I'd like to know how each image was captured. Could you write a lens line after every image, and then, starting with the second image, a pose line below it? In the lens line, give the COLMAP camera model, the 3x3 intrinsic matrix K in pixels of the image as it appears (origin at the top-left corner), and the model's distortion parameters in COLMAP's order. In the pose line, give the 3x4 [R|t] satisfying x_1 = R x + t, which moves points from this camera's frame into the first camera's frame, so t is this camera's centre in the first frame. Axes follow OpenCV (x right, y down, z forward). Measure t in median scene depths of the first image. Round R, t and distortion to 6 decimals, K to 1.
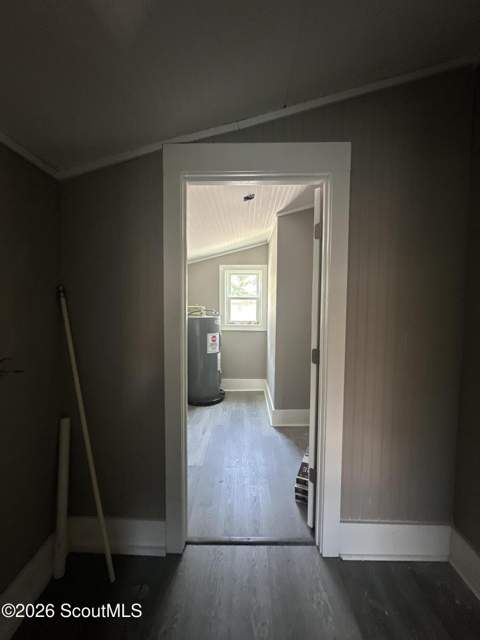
lens RADIAL K [[256.8, 0, 240.3], [0, 256.8, 320.0], [0, 0, 1]] dist [-0.001663, 0.001658]
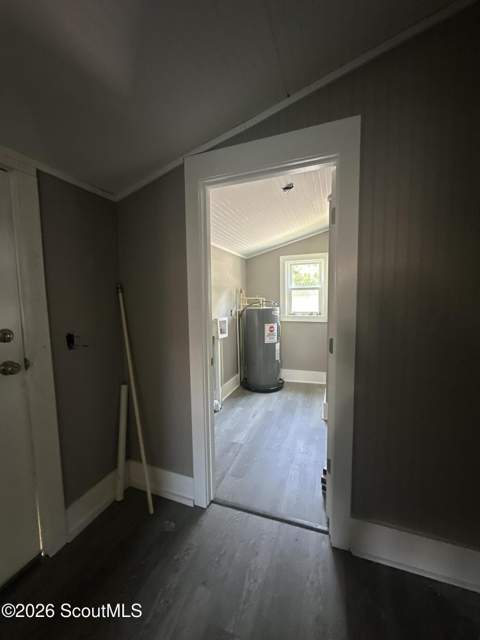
lens RADIAL K [[256.8, 0, 238.1], [0, 256.8, 319.5], [0, 0, 1]] dist [-0.001663, 0.001658]
pose [[0.943770, 0.006127, -0.330547, 0.136591], [0.003203, 0.999612, 0.027676, 0.006350], [0.330588, -0.027178, 0.943384, -0.015706]]
